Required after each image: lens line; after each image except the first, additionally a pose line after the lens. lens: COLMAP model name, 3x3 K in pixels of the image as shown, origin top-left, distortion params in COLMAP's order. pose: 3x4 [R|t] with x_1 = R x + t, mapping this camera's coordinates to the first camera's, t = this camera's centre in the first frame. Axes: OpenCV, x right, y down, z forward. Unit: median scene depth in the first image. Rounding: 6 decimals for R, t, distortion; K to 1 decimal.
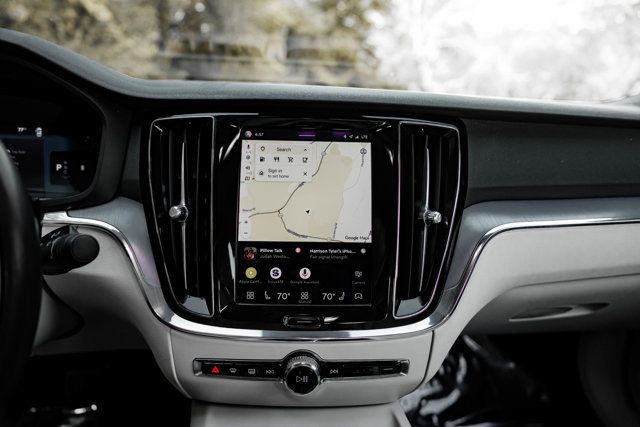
lens RADIAL K [[411.6, 0, 320.0], [0, 411.6, 213.5], [0, 0, 1]] dist [-0.003888, -0.001749]
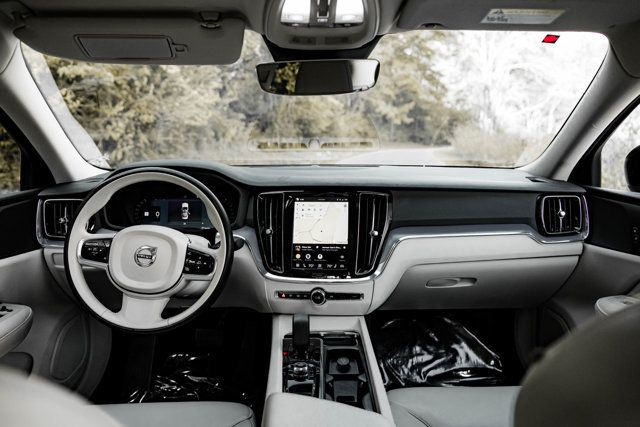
lens RADIAL K [[455.3, 0, 320.0], [0, 455.3, 213.5], [0, 0, 1]] dist [-0.003100, -0.000460]
pose [[0.990189, -0.014280, -0.139005, 0.335072], [0.001104, 0.995533, -0.094404, 0.144362], [0.139732, 0.093324, 0.985782, -1.643824]]
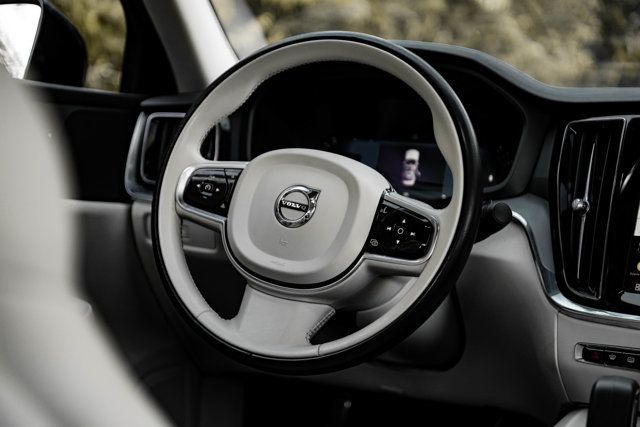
lens RADIAL K [[1093.8, 0, 320.0], [0, 1093.8, 213.5], [0, 0, 1]] dist [-0.008112, -0.065330]
pose [[0.827375, 0.038609, -0.560321, 0.650690], [-0.170462, 0.967838, -0.185018, 0.631773], [0.535157, 0.248593, 0.807347, -1.554334]]
